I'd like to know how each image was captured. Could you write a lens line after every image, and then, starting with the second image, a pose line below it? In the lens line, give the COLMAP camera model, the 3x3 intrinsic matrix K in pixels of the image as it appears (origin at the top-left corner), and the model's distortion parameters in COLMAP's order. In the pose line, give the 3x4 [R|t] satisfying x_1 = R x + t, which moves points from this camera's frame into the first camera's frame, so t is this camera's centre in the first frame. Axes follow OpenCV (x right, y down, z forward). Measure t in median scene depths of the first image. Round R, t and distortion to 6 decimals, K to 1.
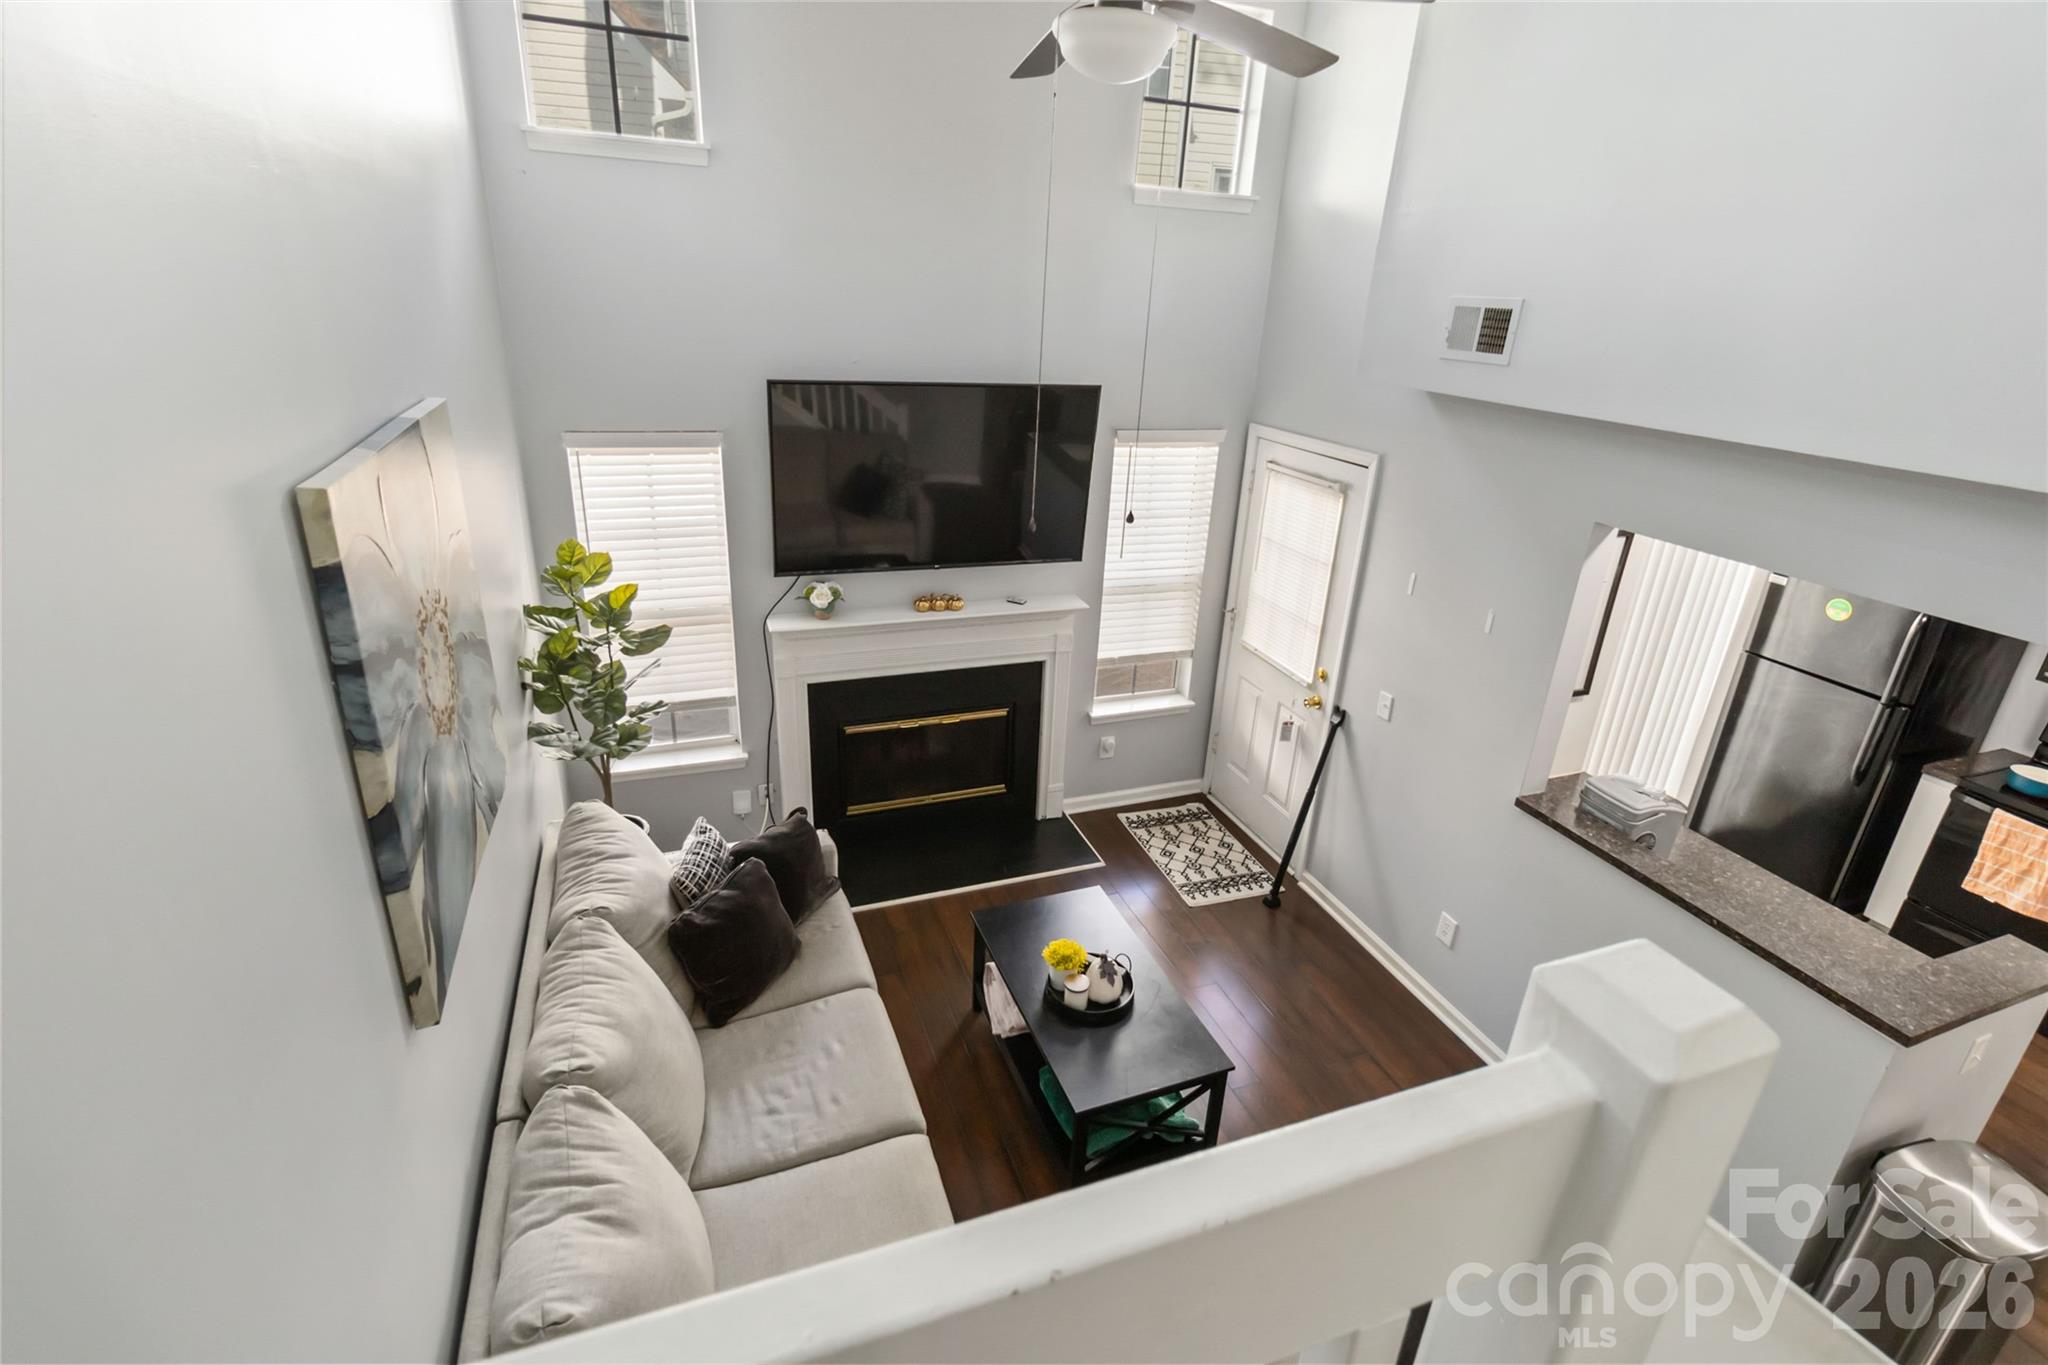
lens RADIAL K [[944.5, 0, 1024.0], [0, 944.5, 682.5], [0, 0, 1]] dist [0.000370, 0.000763]
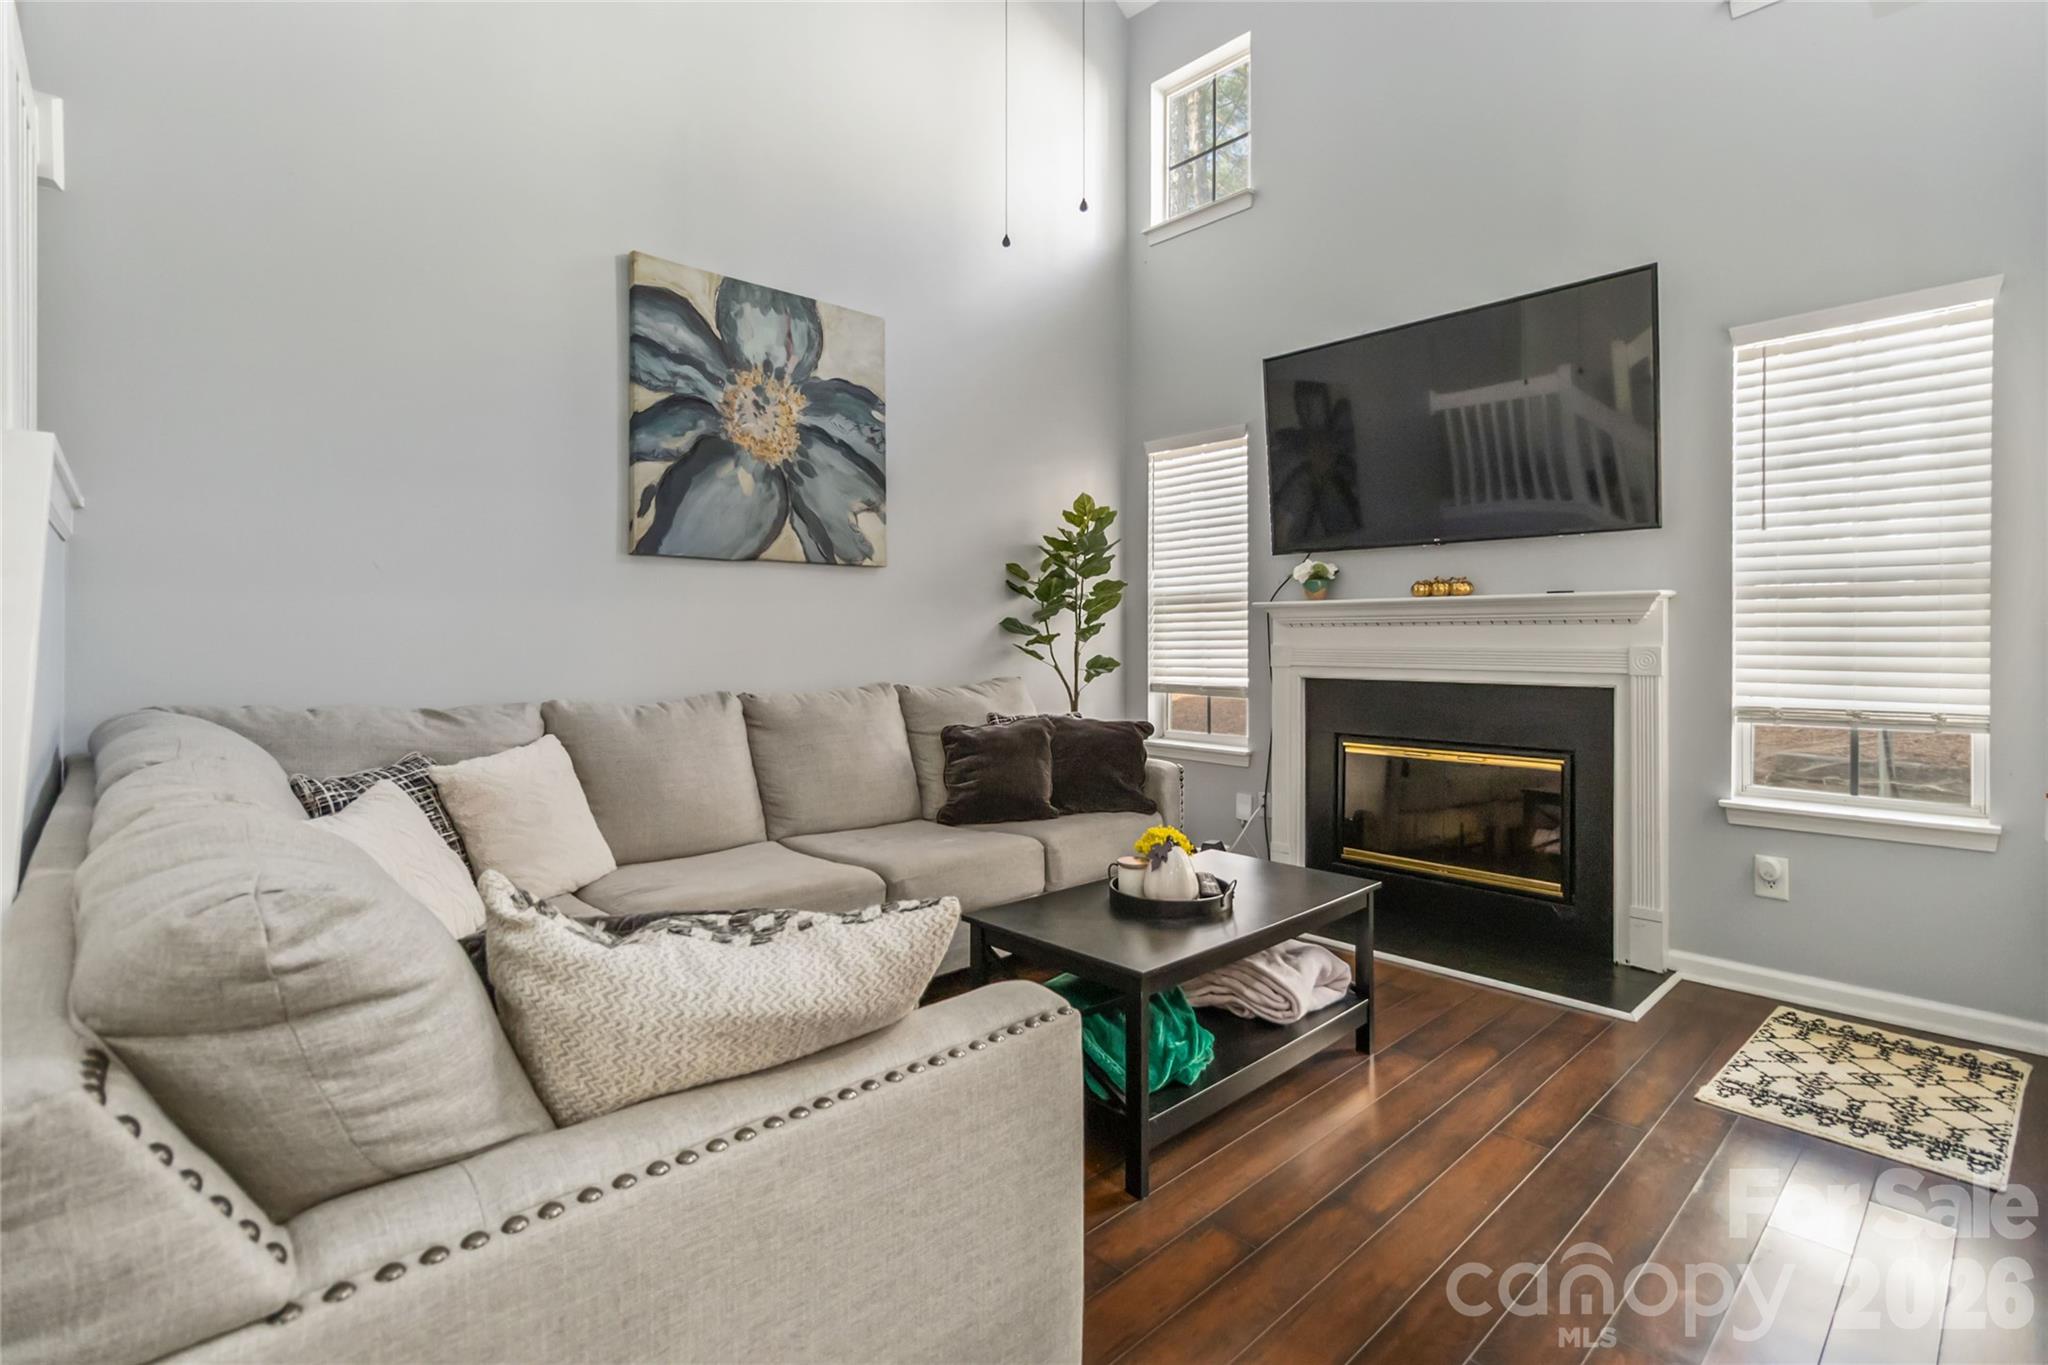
lens RADIAL K [[944.5, 0, 1024.0], [0, 944.5, 682.5], [0, 0, 1]] dist [0.000370, 0.000763]
pose [[0.367004, -0.009917, -0.930166, 0.487556], [-0.348838, 0.925502, -0.147504, 0.216783], [0.862334, 0.378612, 0.336204, 0.398875]]
